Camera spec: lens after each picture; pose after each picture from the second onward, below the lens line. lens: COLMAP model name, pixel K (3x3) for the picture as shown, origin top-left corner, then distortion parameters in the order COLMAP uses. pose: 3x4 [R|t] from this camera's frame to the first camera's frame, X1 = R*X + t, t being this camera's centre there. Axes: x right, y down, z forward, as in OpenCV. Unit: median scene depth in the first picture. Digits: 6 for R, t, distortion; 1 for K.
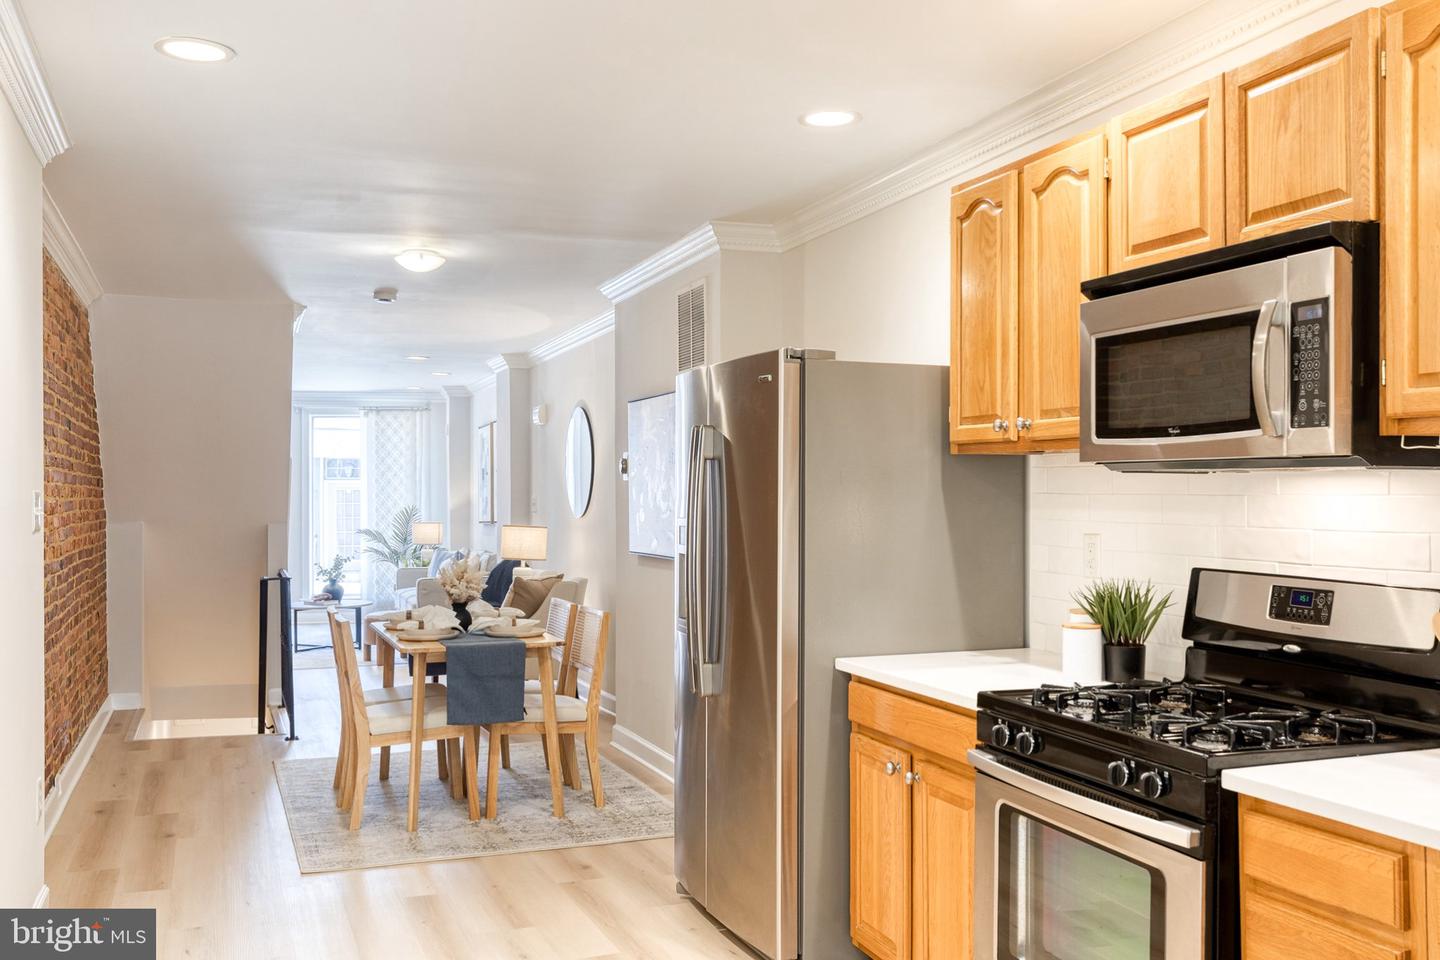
lens RADIAL K [[1292.6, 0, 733.4], [0, 1292.6, 482.6], [0, 0, 1]] dist [0.006268, -0.002153]
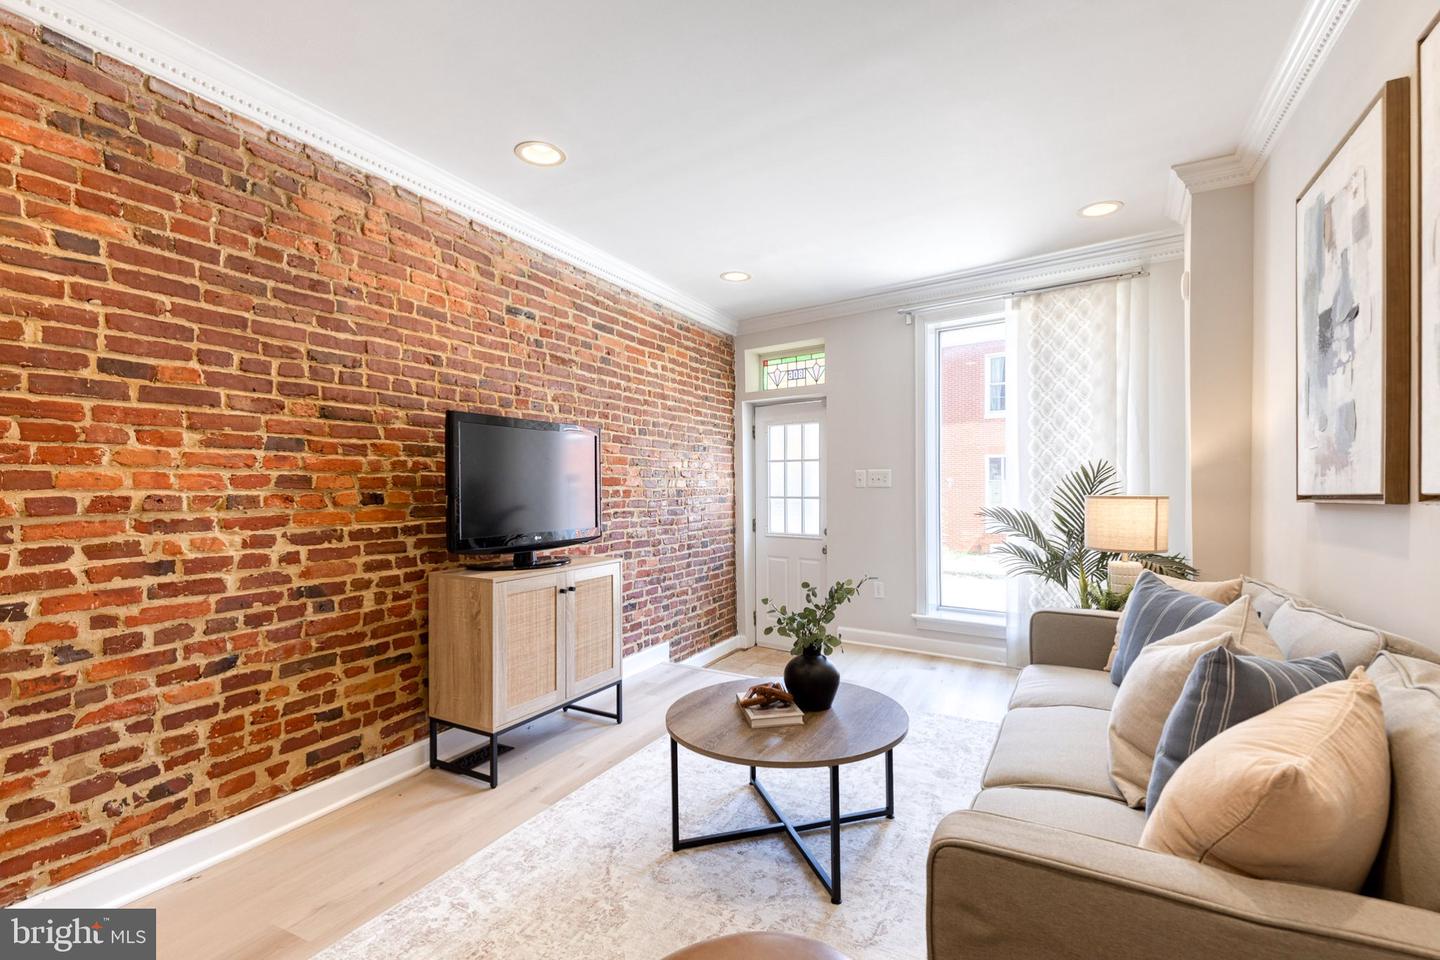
lens RADIAL K [[638.0, 0, 745.1], [0, 638.0, 495.2], [0, 0, 1]] dist [0.010561, -0.001222]
pose [[0.668453, 0.006691, -0.743724, -0.170036], [0.013942, 0.999671, 0.021524, 0.024896], [0.743624, -0.024757, 0.668140, 0.793573]]
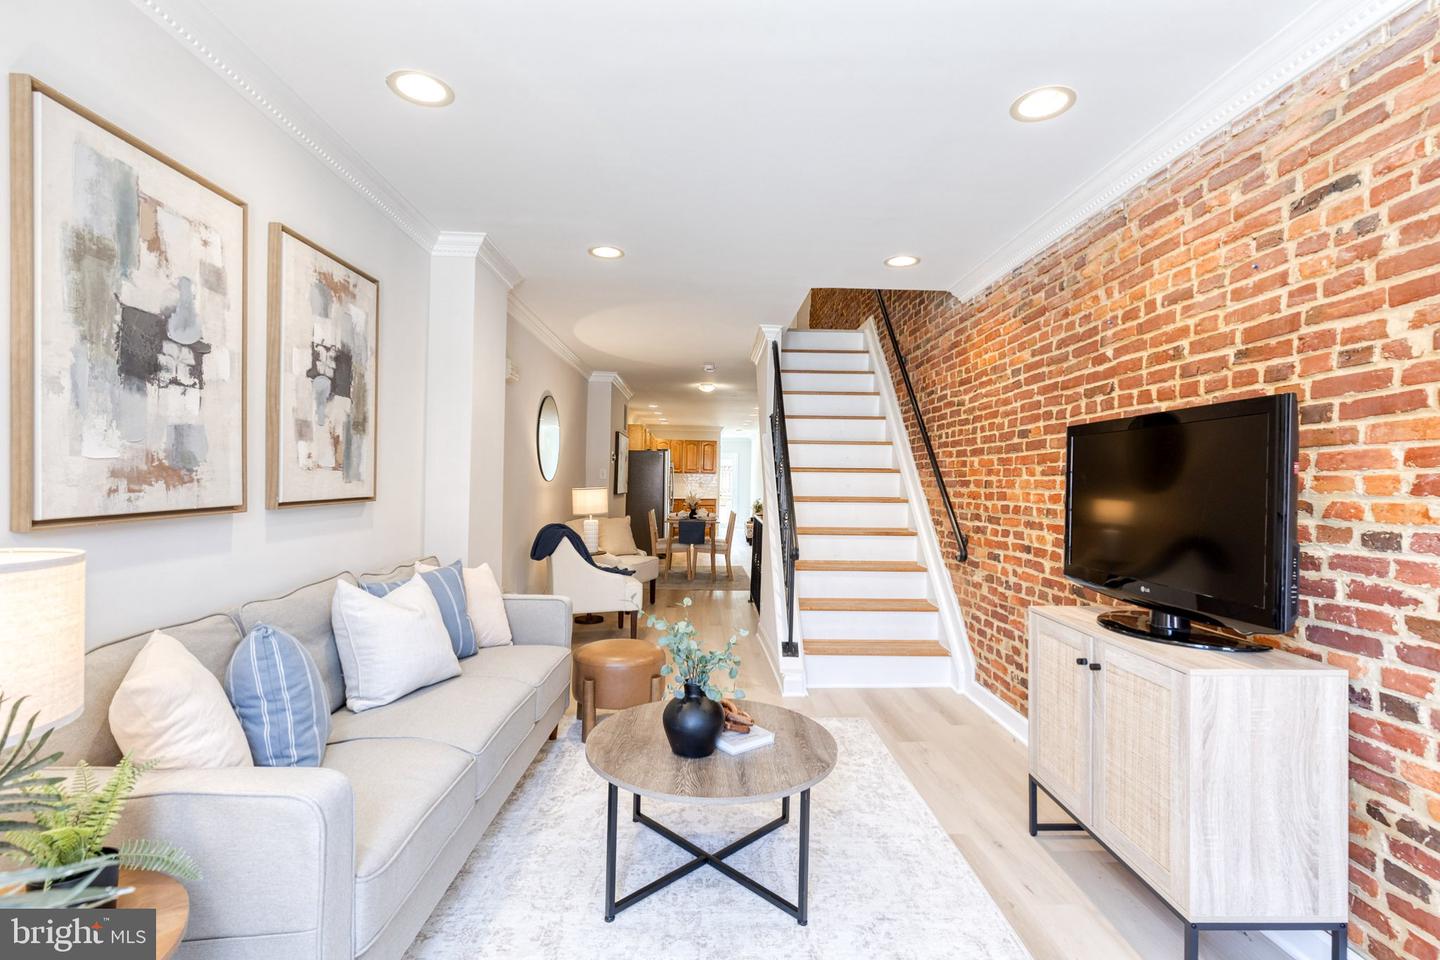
lens RADIAL K [[638.0, 0, 724.2], [0, 638.0, 481.8], [0, 0, 1]] dist [0.010561, -0.001222]
pose [[-0.942691, -0.021648, 0.332963, -0.625632], [-0.027011, 0.999569, -0.011485, 0.019764], [-0.332571, -0.019820, -0.942870, 1.508986]]
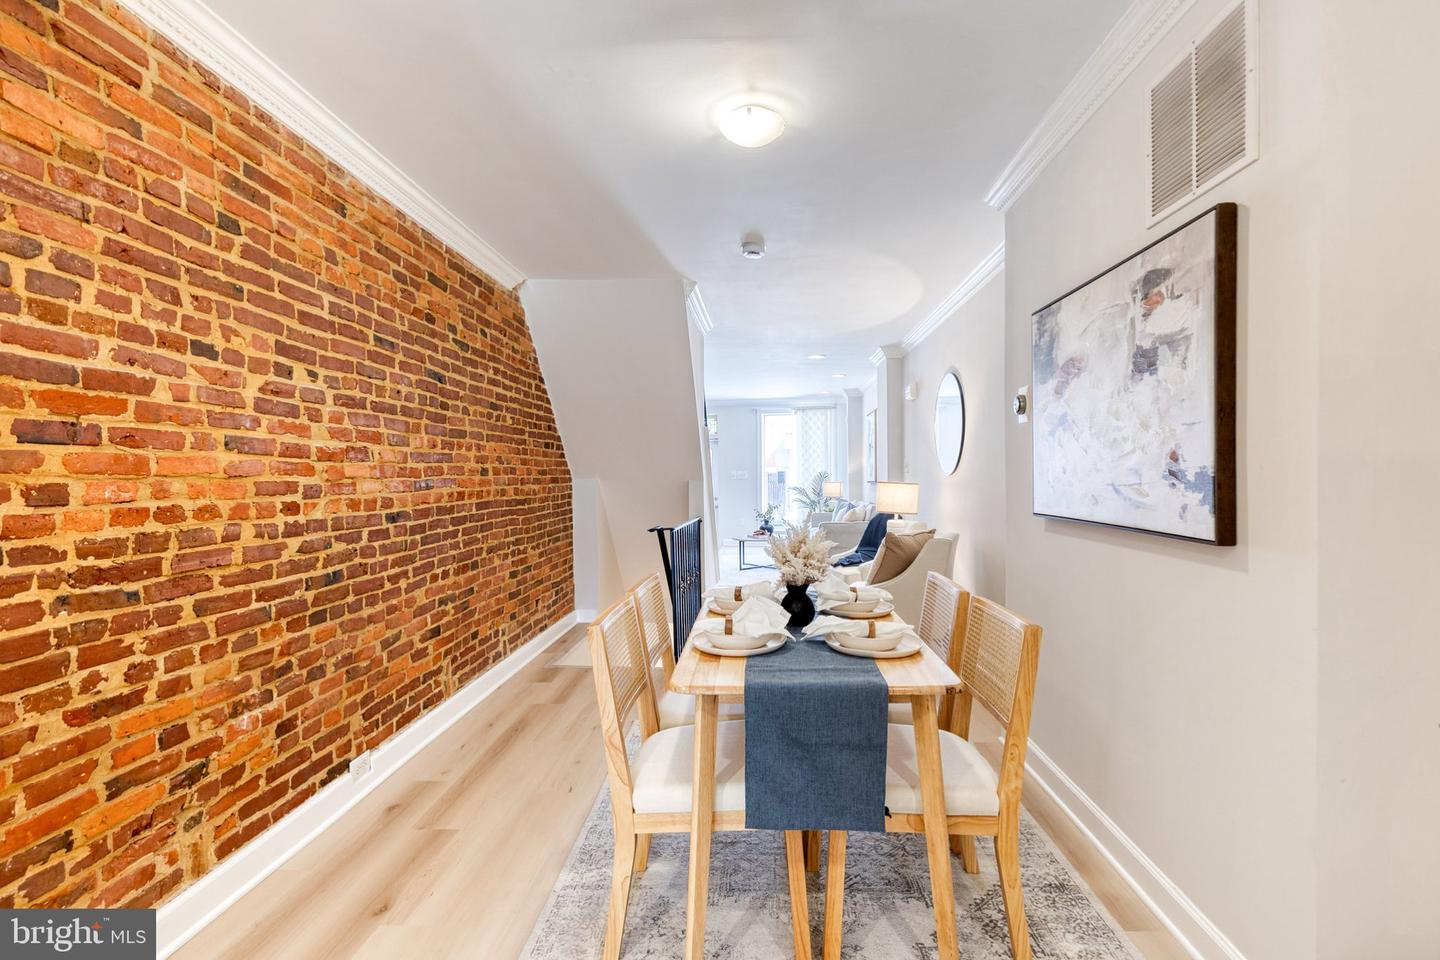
lens RADIAL K [[638.0, 0, 743.8], [0, 638.0, 472.3], [0, 0, 1]] dist [0.010561, -0.001222]
pose [[0.919340, -0.000699, -0.393464, -0.045645], [0.004793, 0.999944, 0.009422, 0.012597], [0.393435, -0.010547, 0.919292, 0.301702]]
